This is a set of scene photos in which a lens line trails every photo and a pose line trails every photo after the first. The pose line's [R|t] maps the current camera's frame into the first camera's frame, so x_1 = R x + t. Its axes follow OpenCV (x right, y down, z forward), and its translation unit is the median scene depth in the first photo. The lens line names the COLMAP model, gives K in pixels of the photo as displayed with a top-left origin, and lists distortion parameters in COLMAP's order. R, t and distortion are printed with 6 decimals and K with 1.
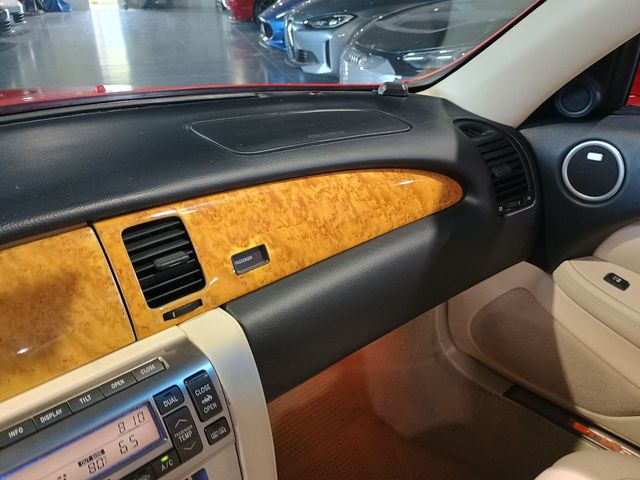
lens RADIAL K [[564.2, 0, 329.3], [0, 564.2, 239.5], [0, 0, 1]] dist [0.098566, -0.147970]
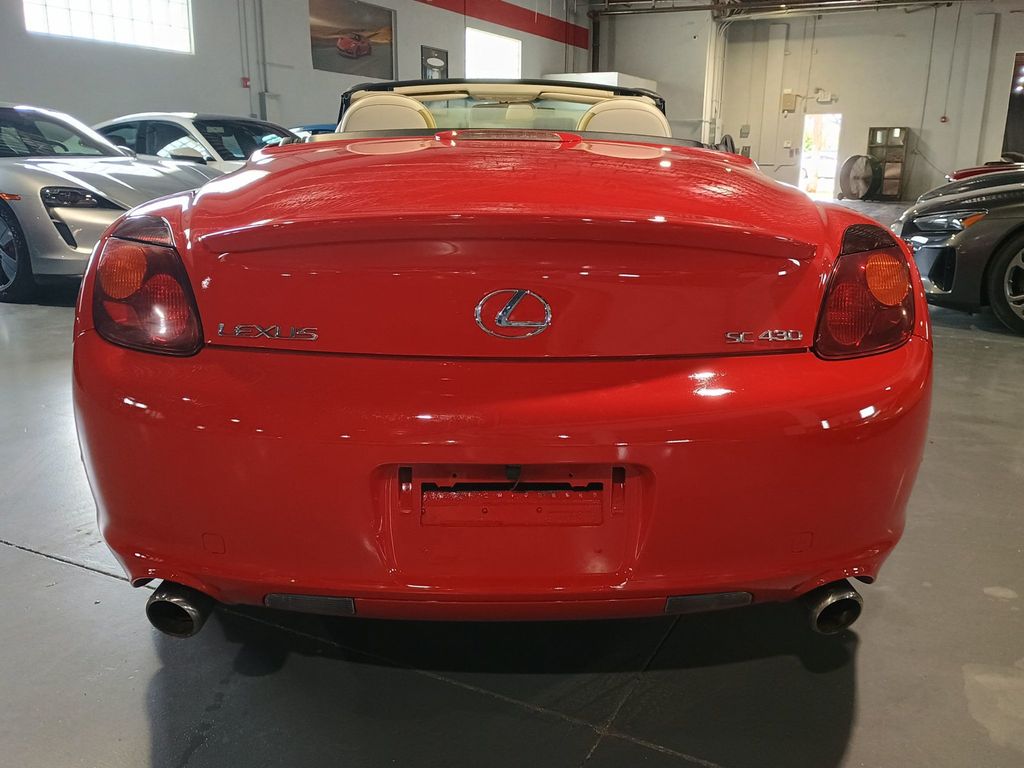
lens RADIAL K [[902.8, 0, 526.9], [0, 902.8, 383.2], [0, 0, 1]] dist [0.098566, -0.147970]
pose [[0.752757, 0.185382, -0.631657, 3.433530], [-0.304180, 0.948903, -0.084008, 1.580342], [0.583807, 0.255375, 0.770683, -3.258315]]
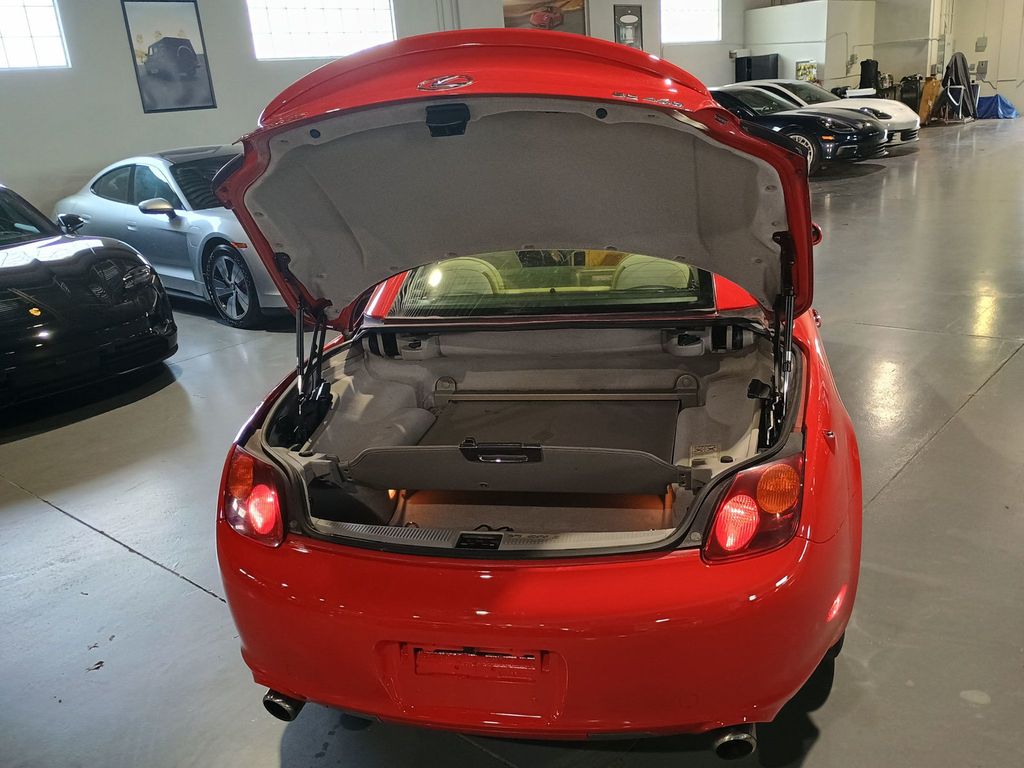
lens RADIAL K [[898.4, 0, 512.0], [0, 898.4, 384.0], [0, 0, 1]] dist [0.113146, -0.152533]
pose [[0.565034, 0.233370, -0.791376, 4.290804], [-0.286621, 0.954948, 0.076962, 0.618995], [0.773683, 0.183338, 0.606466, -3.479586]]
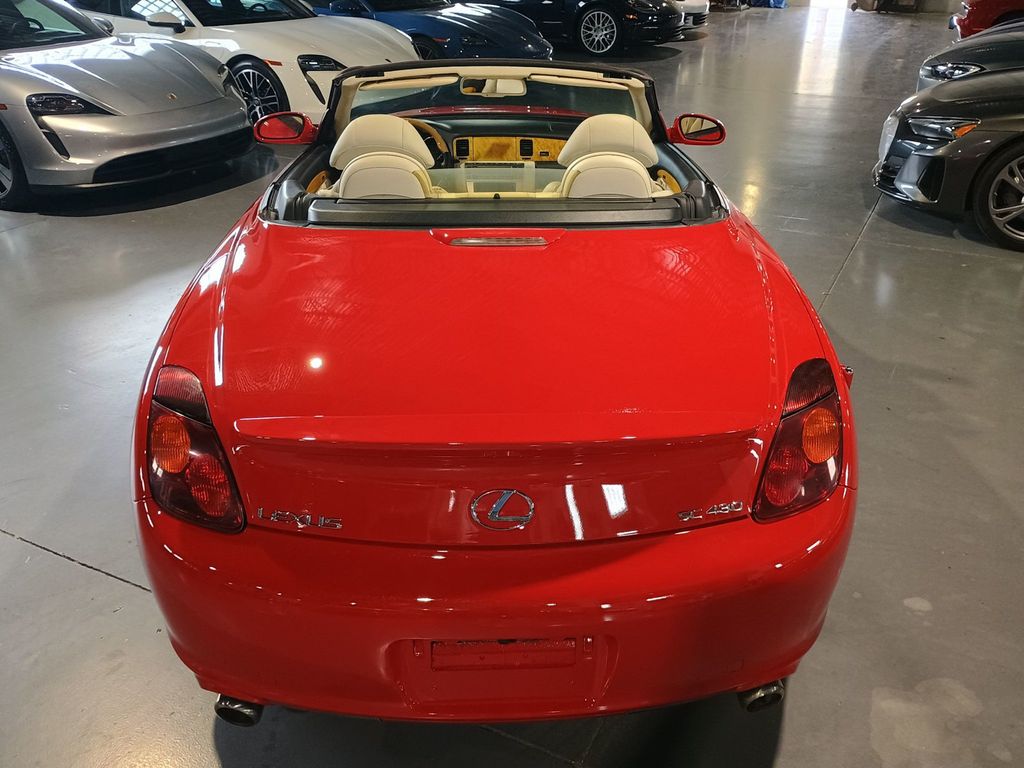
lens RADIAL K [[889.8, 0, 533.0], [0, 889.8, 400.5], [0, 0, 1]] dist [0.149483, -0.225626]
pose [[0.759369, 0.323921, -0.564300, 3.435284], [-0.296958, 0.944215, 0.142388, 0.688990], [0.578942, 0.059448, 0.813198, -3.663004]]
